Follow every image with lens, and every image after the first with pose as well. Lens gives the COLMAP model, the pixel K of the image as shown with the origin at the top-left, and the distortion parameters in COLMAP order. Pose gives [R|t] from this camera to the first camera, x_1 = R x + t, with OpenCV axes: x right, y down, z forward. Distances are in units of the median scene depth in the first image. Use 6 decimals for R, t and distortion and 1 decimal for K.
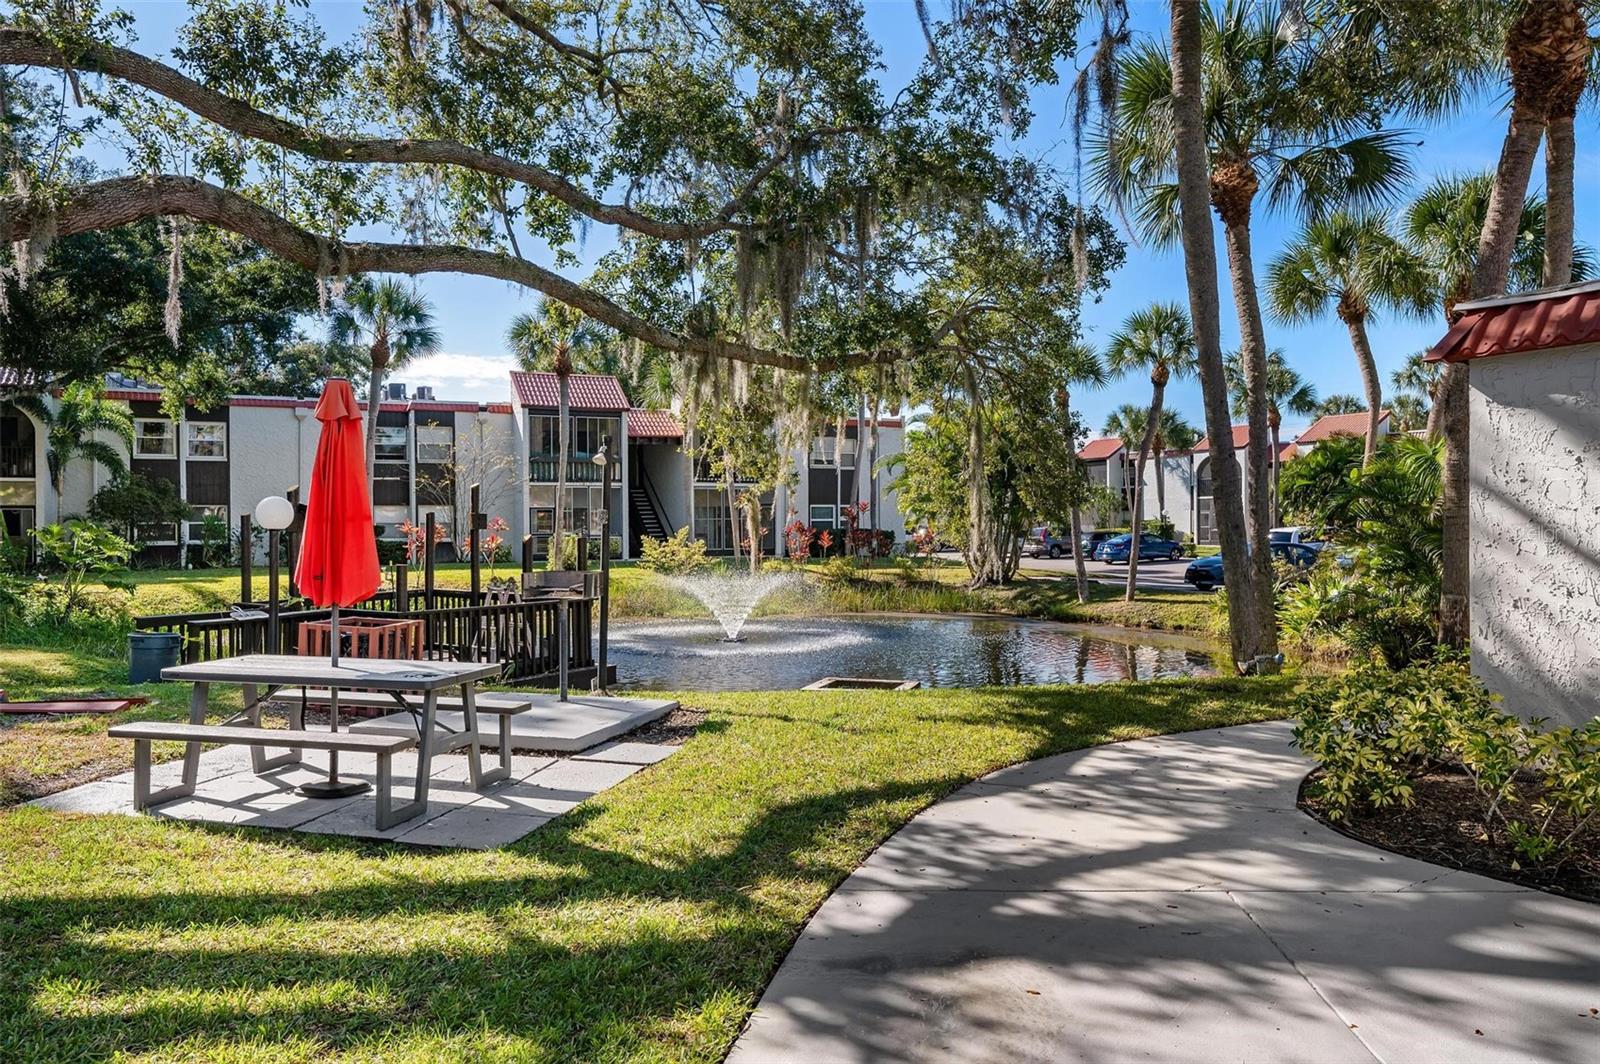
lens RADIAL K [[1194.0, 0, 800.9], [0, 1194.0, 523.8], [0, 0, 1]] dist [-0.001382, -0.000040]
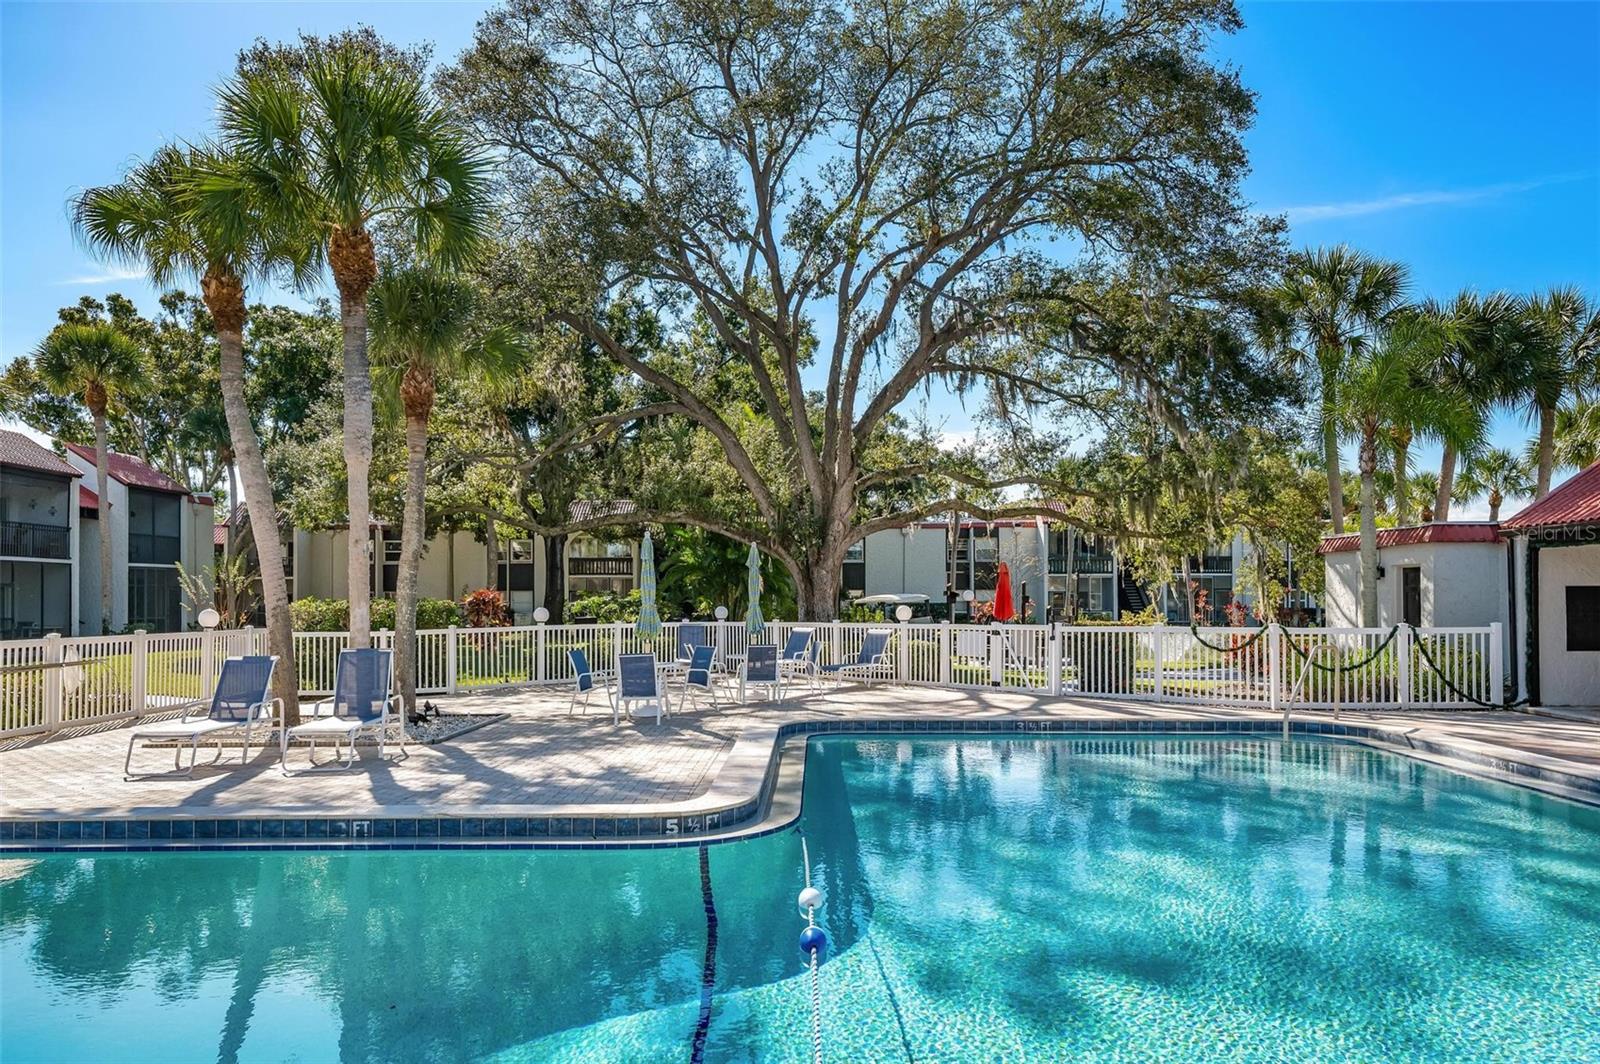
lens RADIAL K [[1164.1, 0, 799.6], [0, 1164.1, 536.5], [0, 0, 1]] dist [-0.000867, -0.000089]
pose [[0.908641, -0.017826, -0.417197, 0.109690], [-0.006011, 0.998427, -0.055751, 0.002021], [0.417534, 0.053166, 0.907104, -0.506333]]
